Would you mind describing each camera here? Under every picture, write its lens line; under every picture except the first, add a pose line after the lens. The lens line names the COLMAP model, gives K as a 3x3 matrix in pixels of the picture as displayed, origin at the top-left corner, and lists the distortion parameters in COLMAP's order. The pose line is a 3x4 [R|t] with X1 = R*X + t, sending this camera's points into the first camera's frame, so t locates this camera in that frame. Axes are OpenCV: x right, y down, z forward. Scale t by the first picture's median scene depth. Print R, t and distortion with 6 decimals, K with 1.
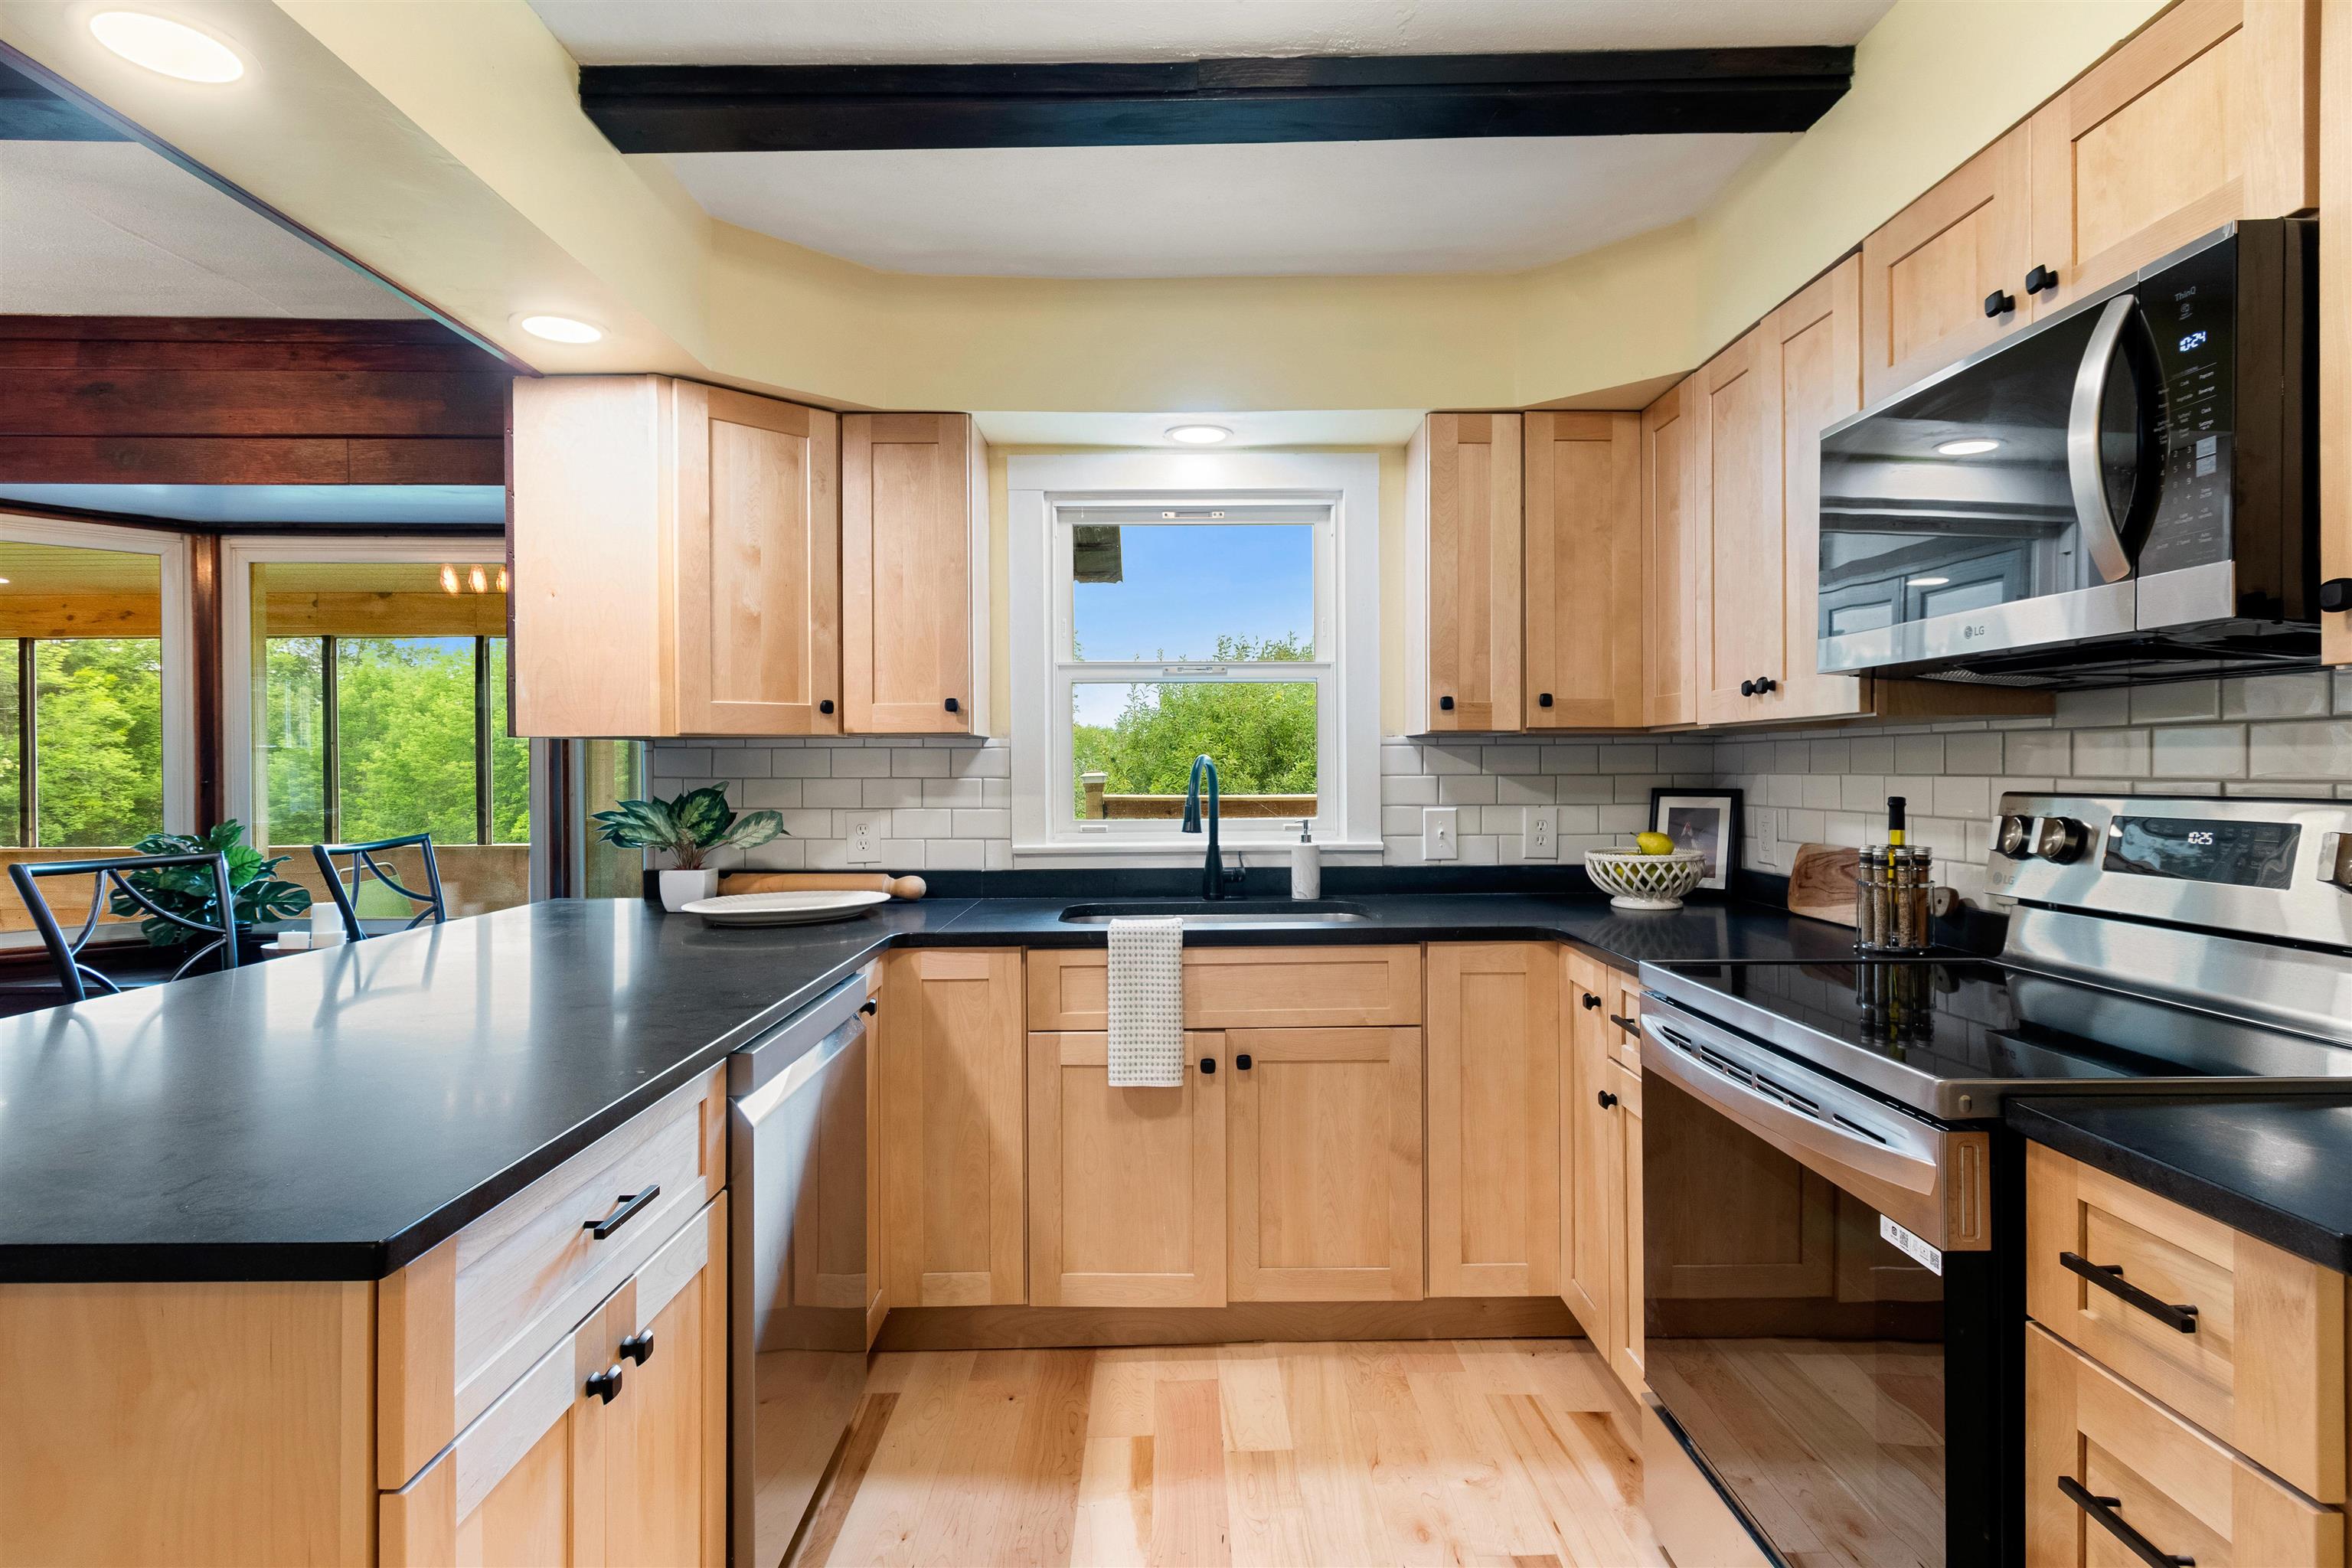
lens RADIAL K [[1188.3, 0, 1184.6], [0, 1188.3, 759.9], [0, 0, 1]] dist [-0.001000, -0.000856]
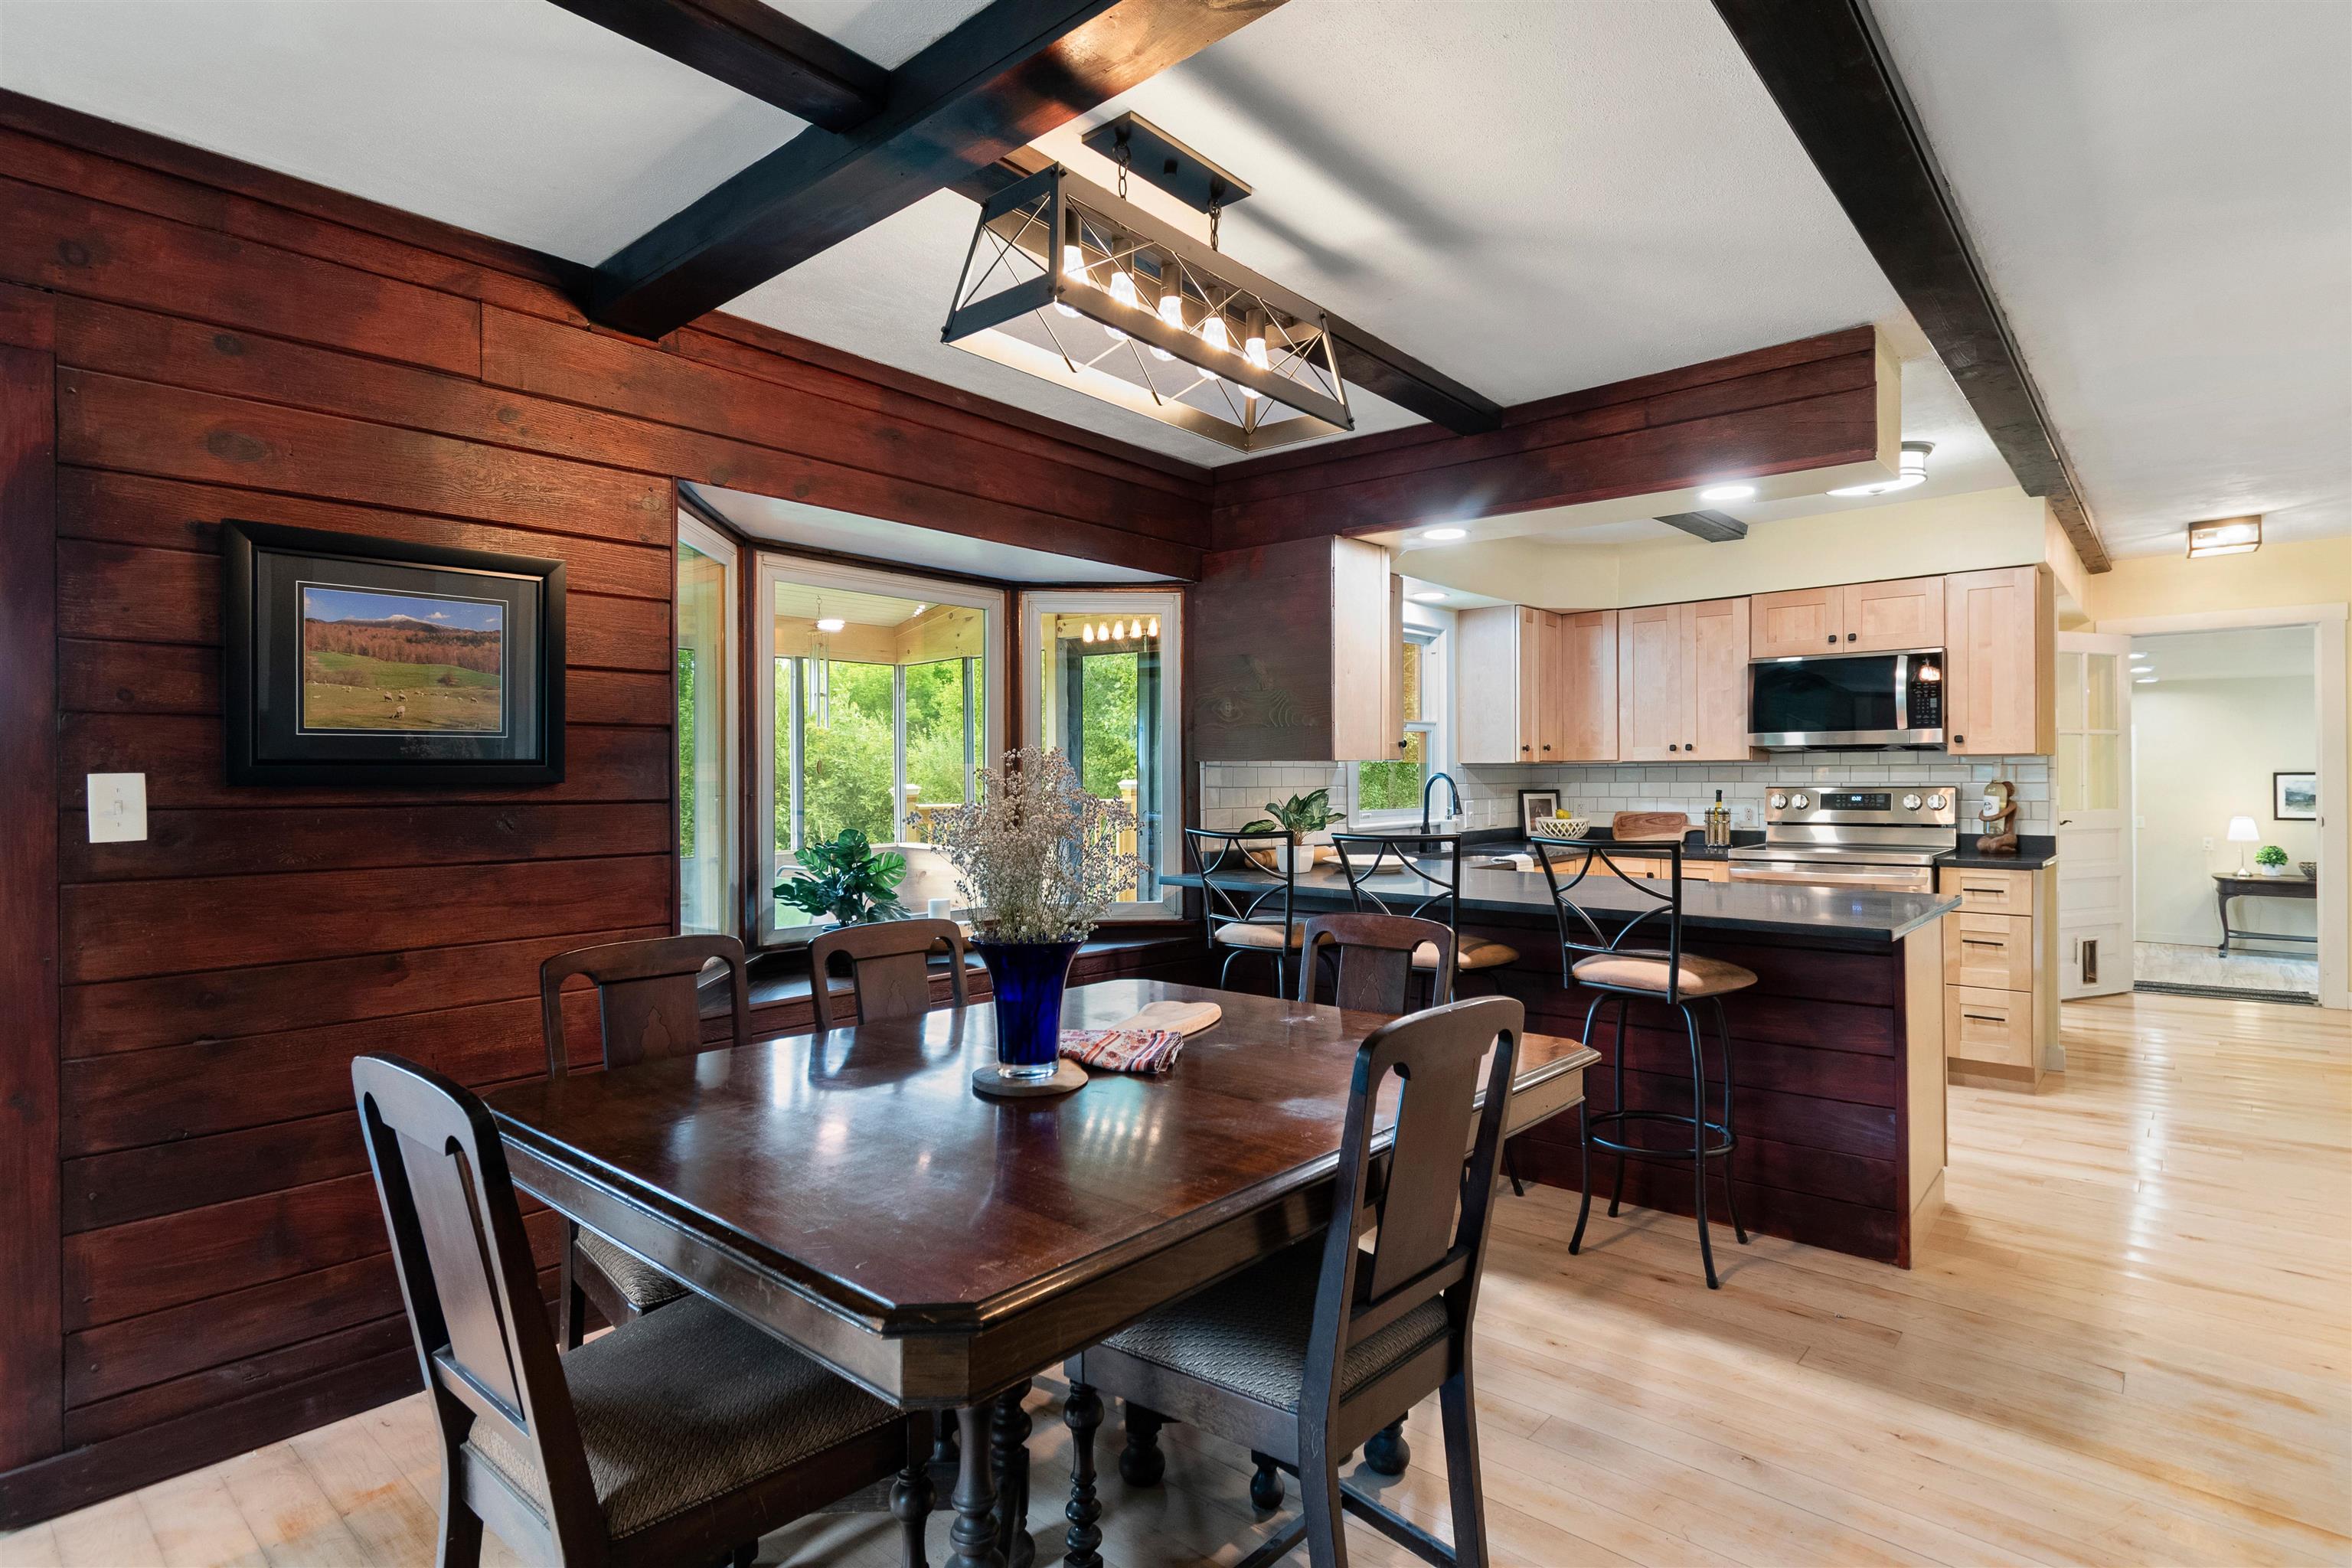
lens RADIAL K [[1166.5, 0, 1170.8], [0, 1166.5, 770.8], [0, 0, 1]] dist [0.002457, -0.003445]
pose [[0.671104, 0.006277, 0.741337, -1.734279], [-0.002784, 0.999978, -0.005947, 0.005525], [-0.741358, 0.001927, 0.671107, 0.107710]]
